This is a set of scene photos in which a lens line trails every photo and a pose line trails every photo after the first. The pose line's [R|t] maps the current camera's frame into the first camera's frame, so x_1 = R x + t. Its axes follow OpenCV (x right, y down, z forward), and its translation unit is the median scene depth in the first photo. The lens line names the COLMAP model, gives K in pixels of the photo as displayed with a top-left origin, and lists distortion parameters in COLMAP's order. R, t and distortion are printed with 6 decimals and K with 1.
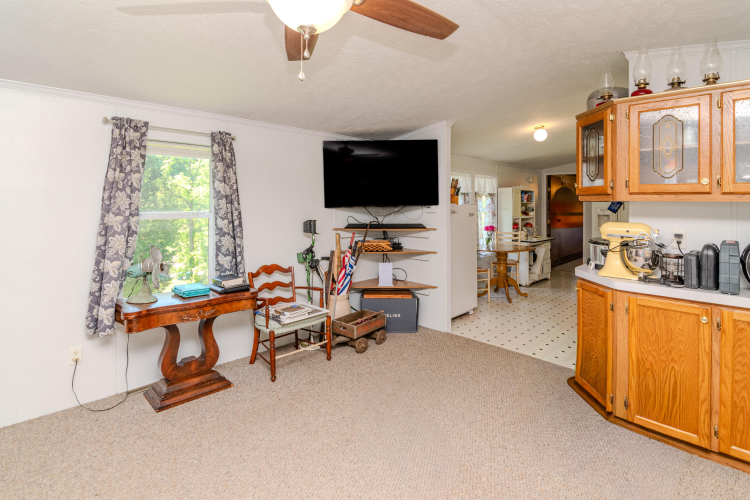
lens RADIAL K [[389.4, 0, 375.4], [0, 389.4, 194.4], [0, 0, 1]] dist [-0.001063, -0.000409]
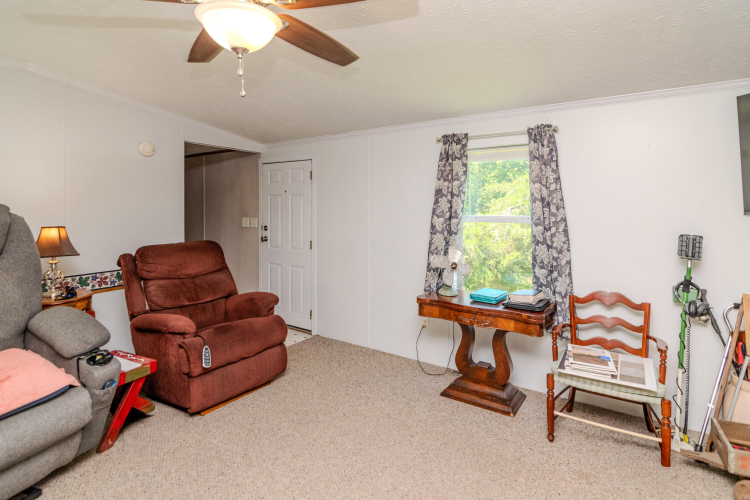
lens RADIAL K [[389.4, 0, 375.4], [0, 389.4, 194.4], [0, 0, 1]] dist [-0.001063, -0.000409]
pose [[0.175051, -0.030657, -0.984082, 0.453360], [0.025221, 0.999327, -0.026645, 0.009442], [0.984236, -0.020155, 0.175706, 0.552830]]
